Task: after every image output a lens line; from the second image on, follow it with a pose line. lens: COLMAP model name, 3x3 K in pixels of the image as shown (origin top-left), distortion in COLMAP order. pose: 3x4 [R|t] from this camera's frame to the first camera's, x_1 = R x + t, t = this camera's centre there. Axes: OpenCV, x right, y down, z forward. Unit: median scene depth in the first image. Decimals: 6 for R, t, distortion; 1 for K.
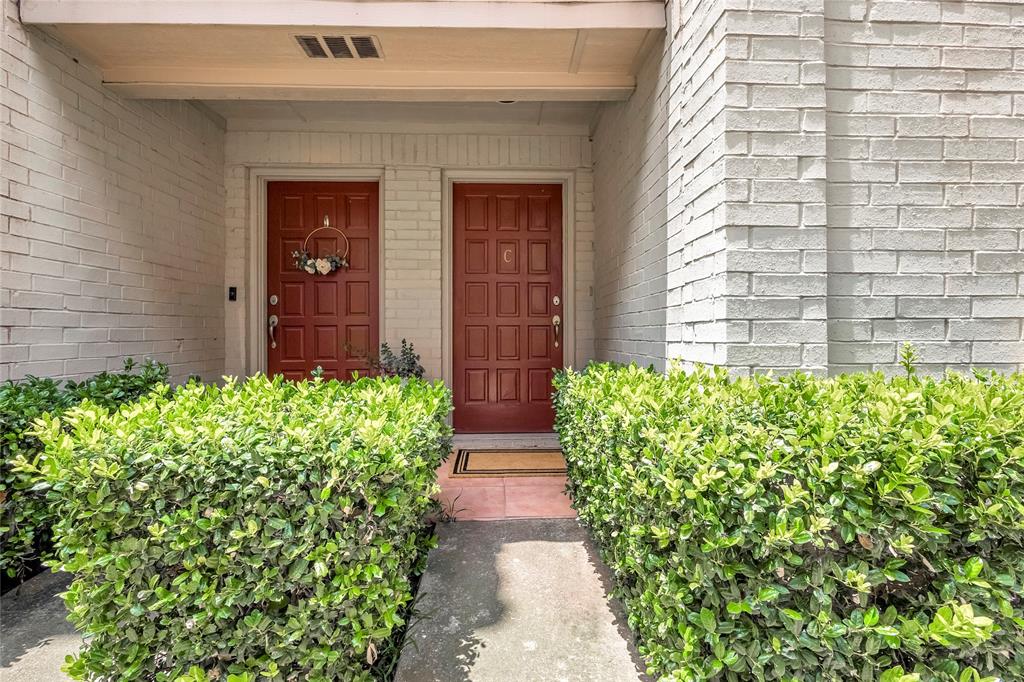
lens RADIAL K [[474.6, 0, 511.0], [0, 474.6, 334.2], [0, 0, 1]] dist [0.005979, -0.001057]
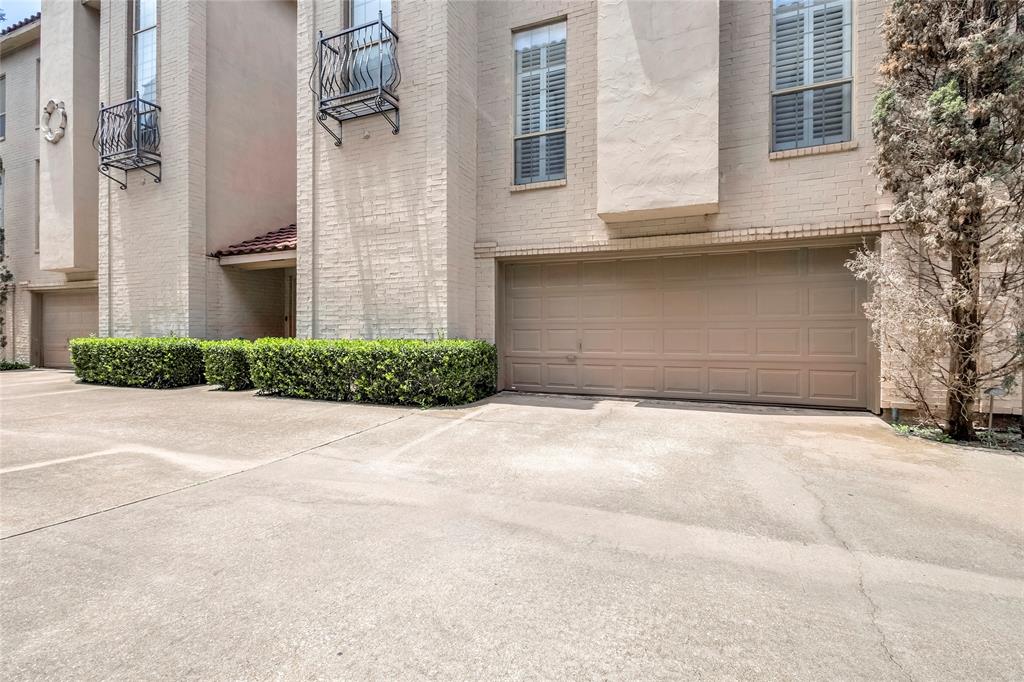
lens RADIAL K [[474.6, 0, 511.0], [0, 474.6, 334.2], [0, 0, 1]] dist [0.005979, -0.001057]
pose [[0.904445, 0.004352, -0.426567, 4.595745], [-0.004771, 0.999989, 0.000087, 0.011017], [0.426563, 0.001957, 0.904456, -2.587527]]
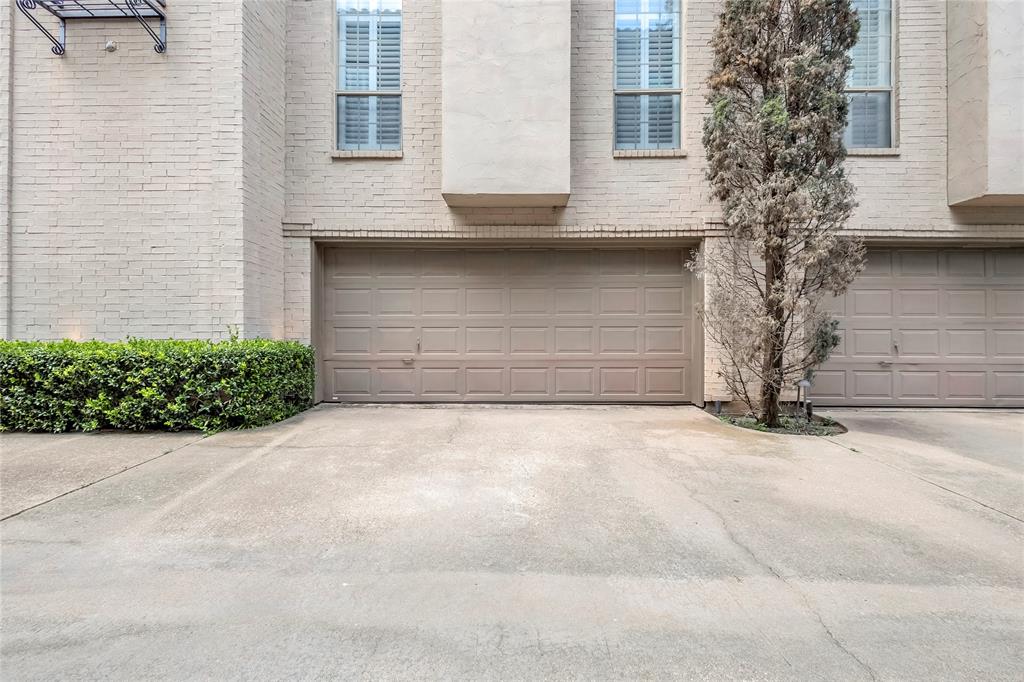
lens RADIAL K [[474.6, 0, 511.0], [0, 474.6, 334.2], [0, 0, 1]] dist [0.005979, -0.001057]
pose [[0.998536, 0.003532, -0.053980, 4.216449], [-0.003726, 0.999987, -0.003491, 0.030941], [0.053967, 0.003687, 0.998536, -2.054632]]
